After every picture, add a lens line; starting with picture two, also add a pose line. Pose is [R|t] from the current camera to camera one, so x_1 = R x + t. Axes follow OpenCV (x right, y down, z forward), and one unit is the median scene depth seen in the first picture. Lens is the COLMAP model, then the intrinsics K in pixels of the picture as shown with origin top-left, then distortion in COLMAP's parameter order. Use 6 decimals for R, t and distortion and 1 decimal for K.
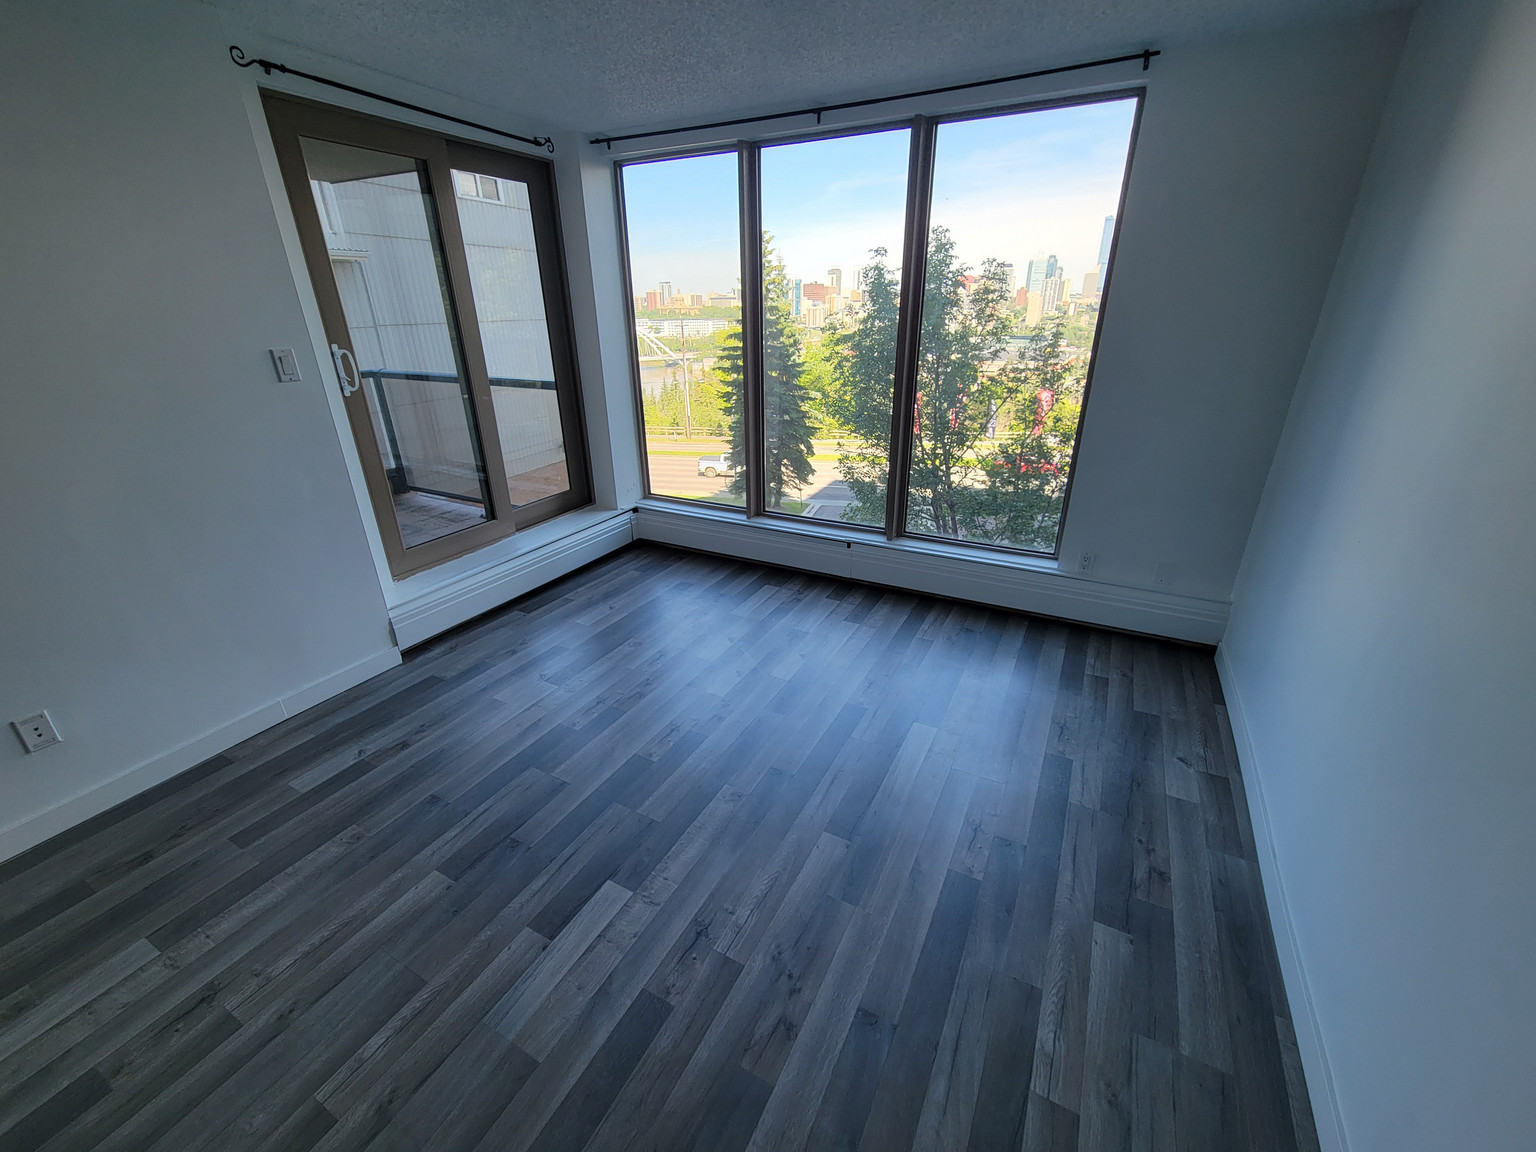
lens RADIAL K [[628.7, 0, 773.8], [0, 628.7, 576.6], [0, 0, 1]] dist [-0.001770, -0.000273]
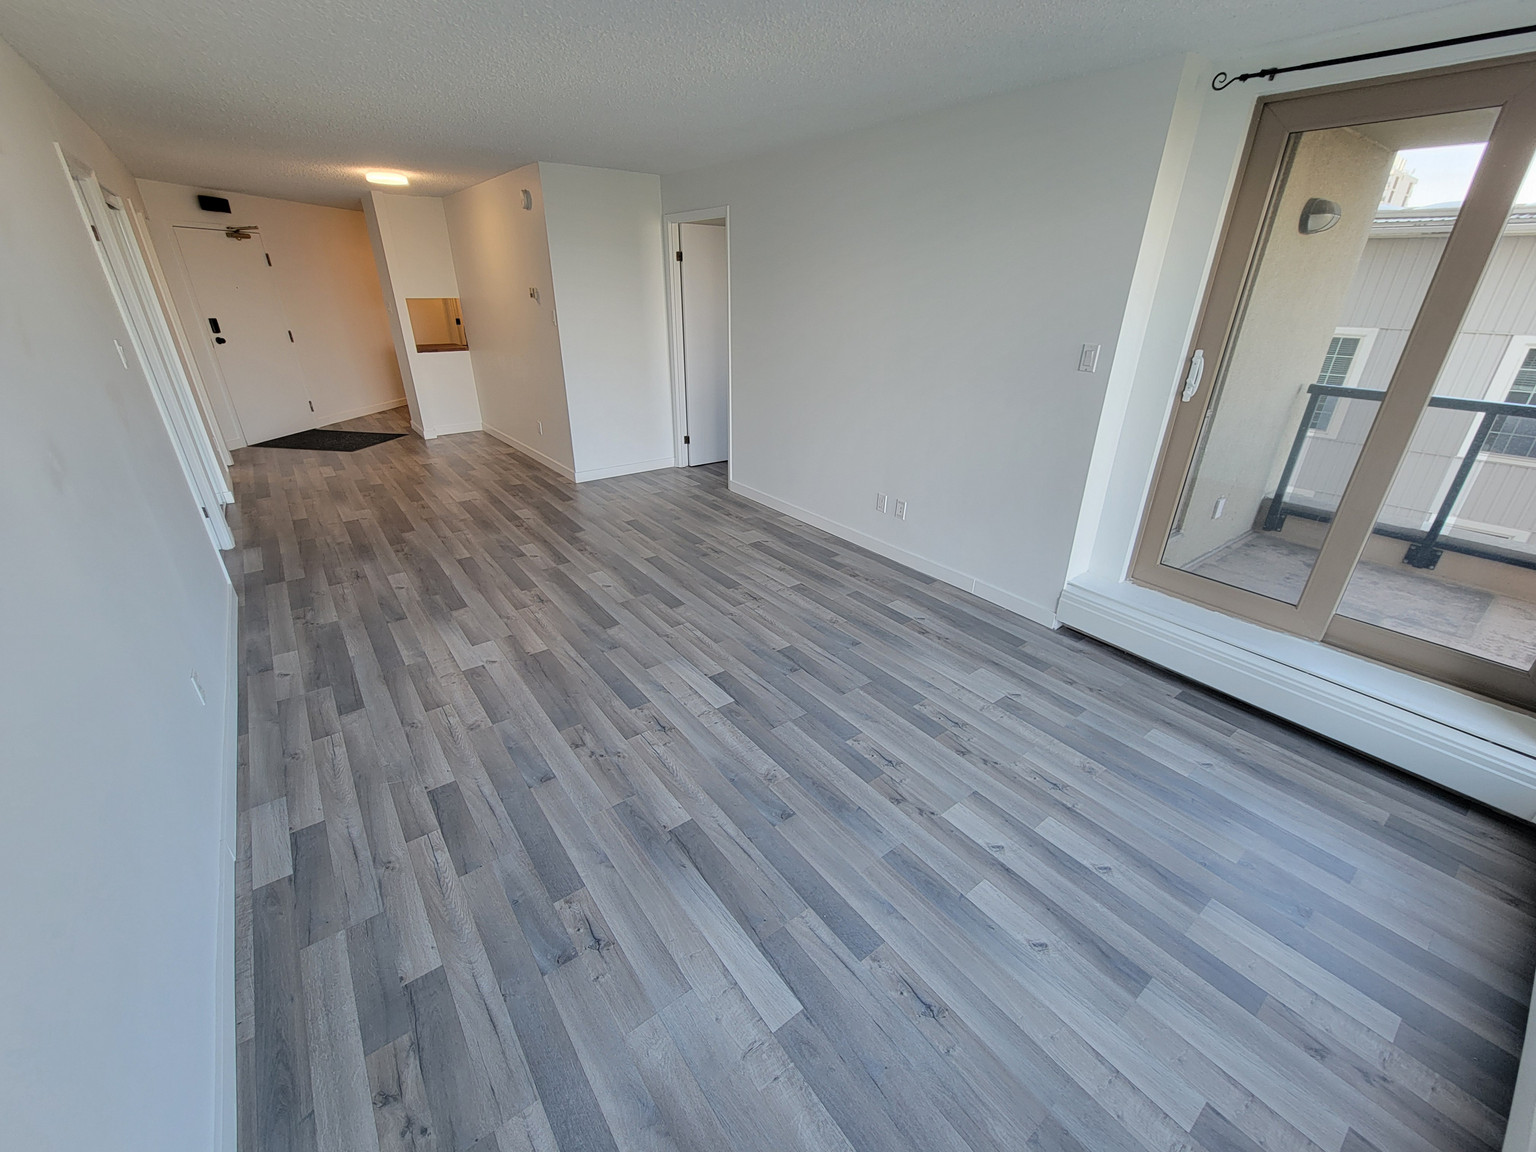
lens RADIAL K [[628.7, 0, 773.8], [0, 628.7, 576.6], [0, 0, 1]] dist [-0.001770, -0.000273]
pose [[-0.415319, 0.384152, -0.824583, 0.505016], [-0.375550, 0.753199, 0.540049, -0.355171], [0.828536, 0.533965, -0.168549, 0.741162]]
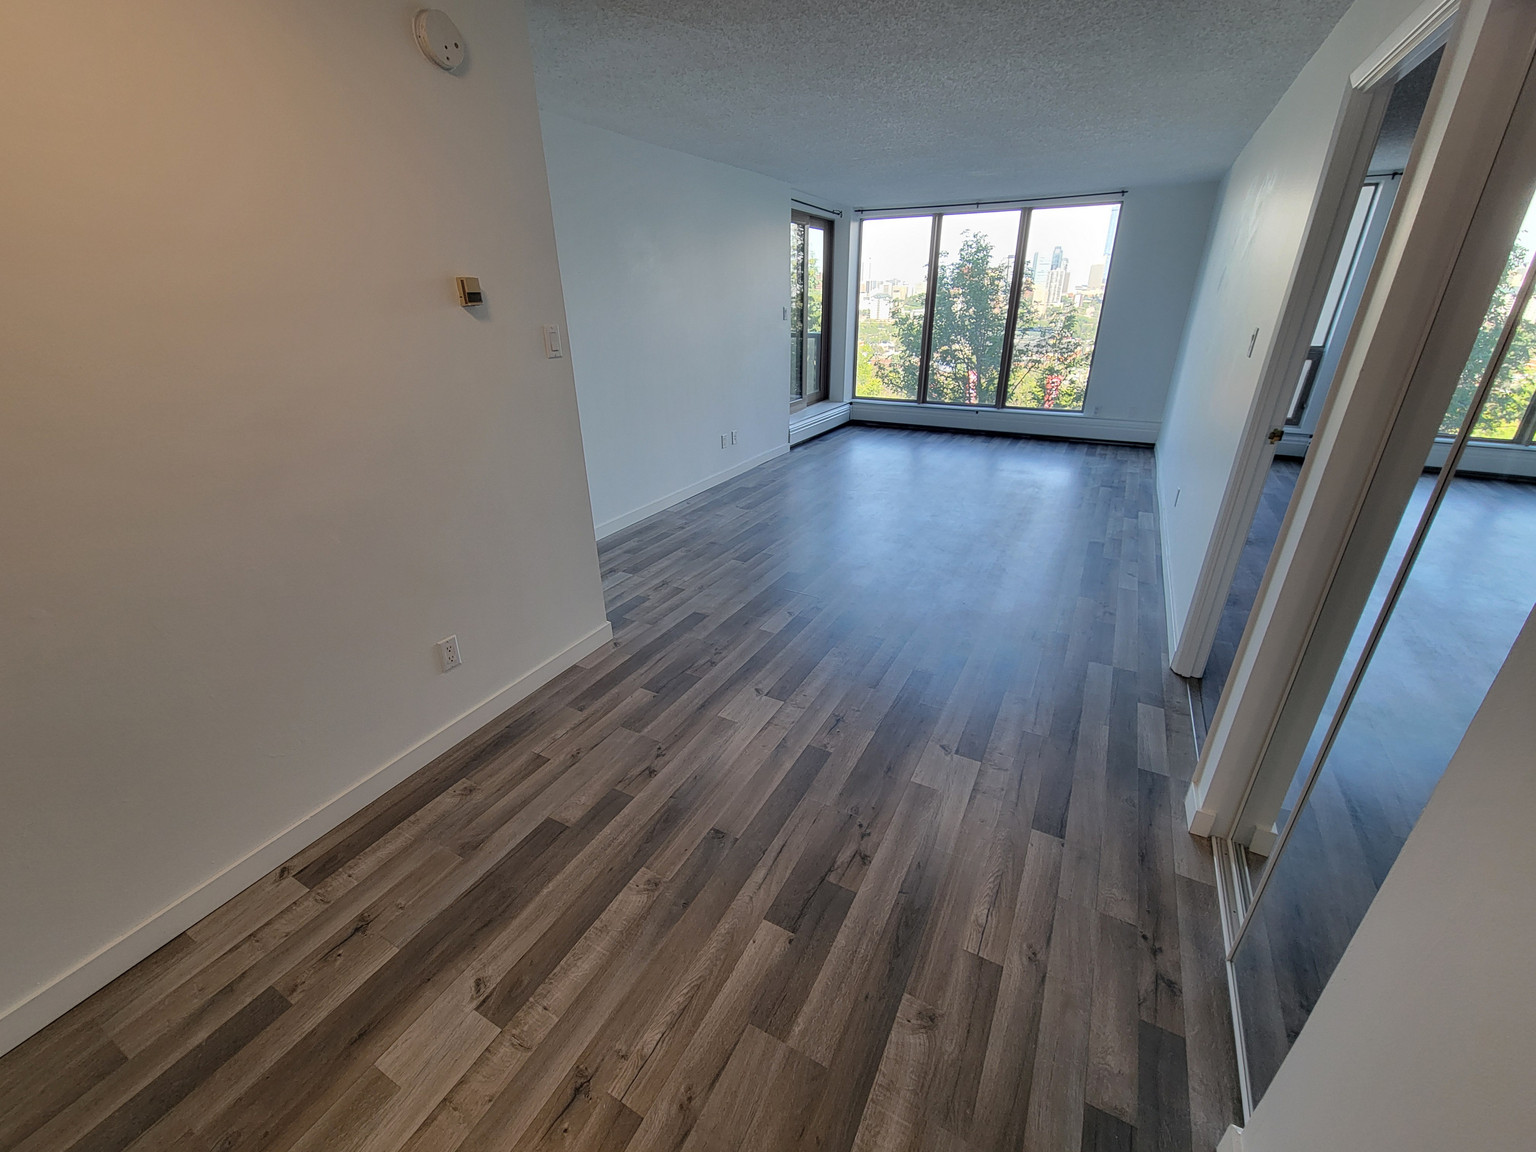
lens RADIAL K [[640.7, 0, 781.3], [0, 640.7, 572.2], [0, 0, 1]] dist [0.014444, 0.000214]
pose [[0.999927, -0.000886, 0.012011, -0.652553], [0.000915, 0.999997, -0.002394, 0.571786], [-0.012008, 0.002405, 0.999925, -1.272405]]
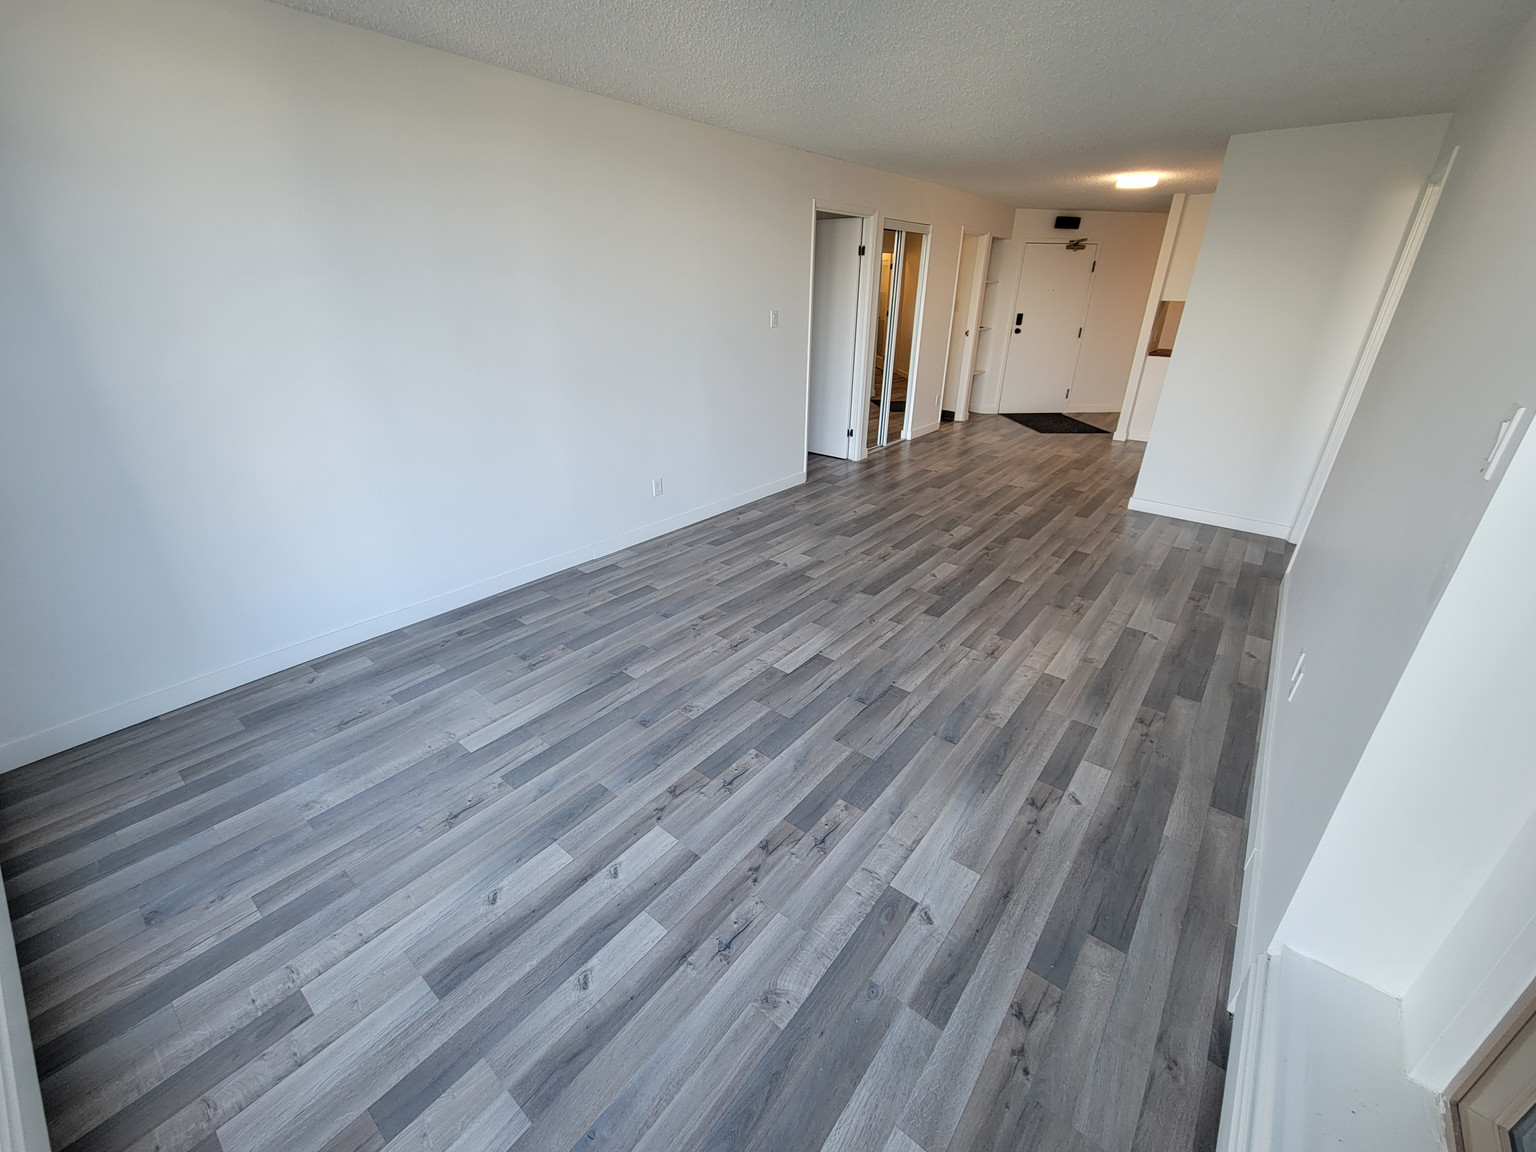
lens RADIAL K [[628.7, 0, 773.8], [0, 628.7, 576.6], [0, 0, 1]] dist [-0.001770, -0.000273]
pose [[-0.982317, -0.082345, 0.168142, -0.293680], [0.071658, 0.664339, 0.743988, -0.505602], [-0.172967, 0.742882, -0.646691, 1.148695]]
